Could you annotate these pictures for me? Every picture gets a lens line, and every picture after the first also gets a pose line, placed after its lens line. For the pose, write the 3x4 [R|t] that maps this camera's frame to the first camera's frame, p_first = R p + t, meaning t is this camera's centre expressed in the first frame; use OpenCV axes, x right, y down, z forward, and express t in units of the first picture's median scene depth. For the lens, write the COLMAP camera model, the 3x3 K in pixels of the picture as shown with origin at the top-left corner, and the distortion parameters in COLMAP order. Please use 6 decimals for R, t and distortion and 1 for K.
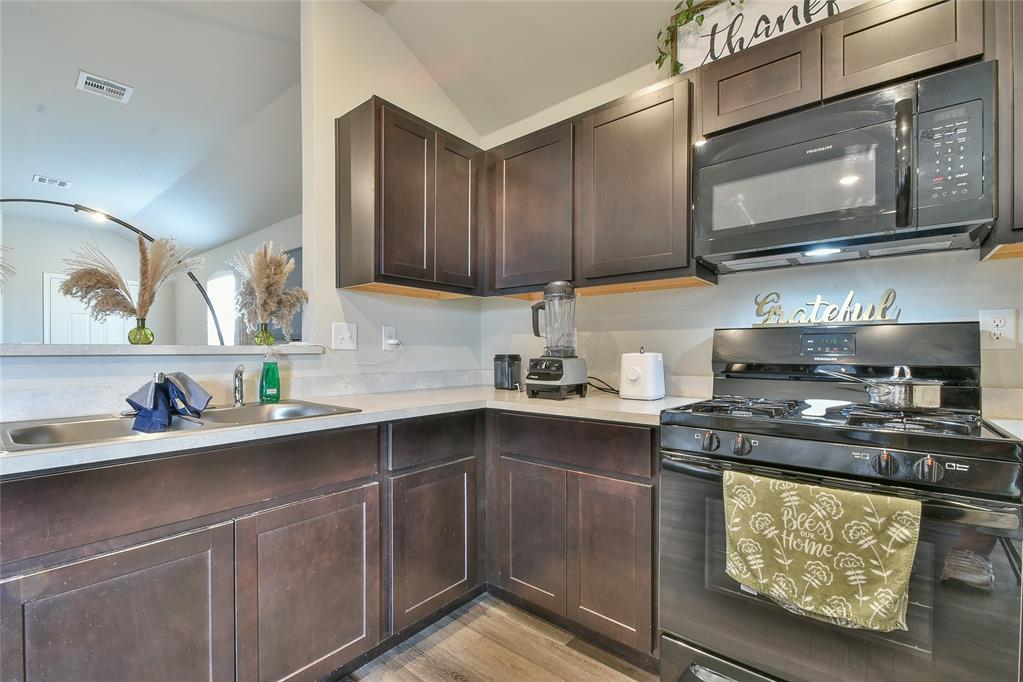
lens RADIAL K [[478.9, 0, 507.7], [0, 478.9, 354.1], [0, 0, 1]] dist [0.001706, -0.000618]
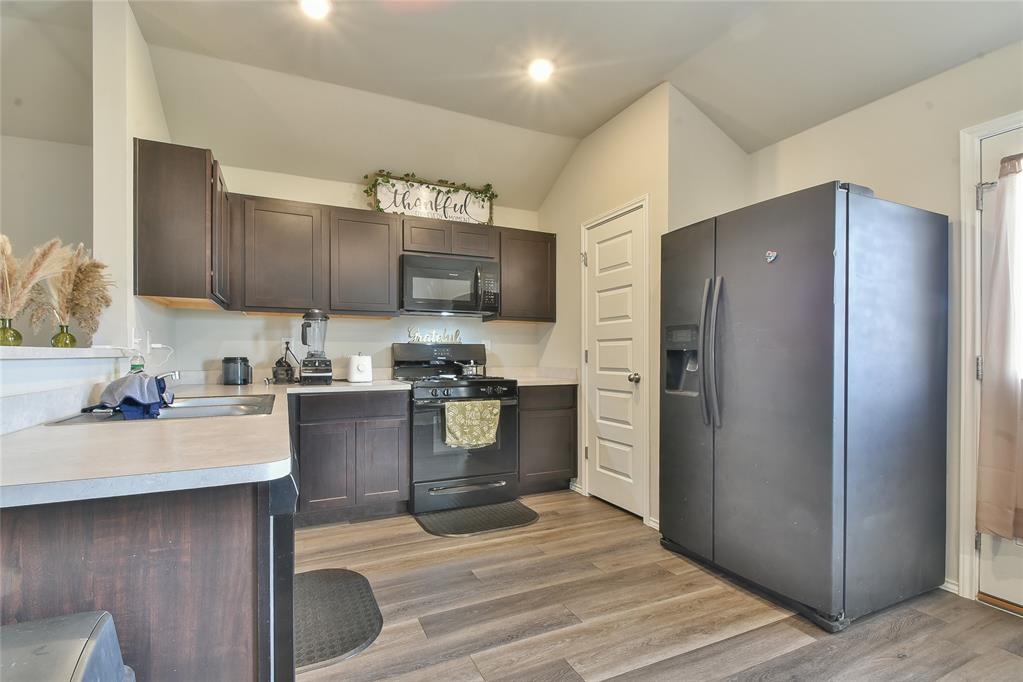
lens RADIAL K [[478.9, 0, 511.6], [0, 478.9, 349.5], [0, 0, 1]] dist [0.001706, -0.000618]
pose [[0.419429, 0.010804, 0.907724, -1.704970], [0.005419, 0.999882, -0.014405, 0.006083], [-0.907772, 0.010961, 0.419321, -0.372814]]
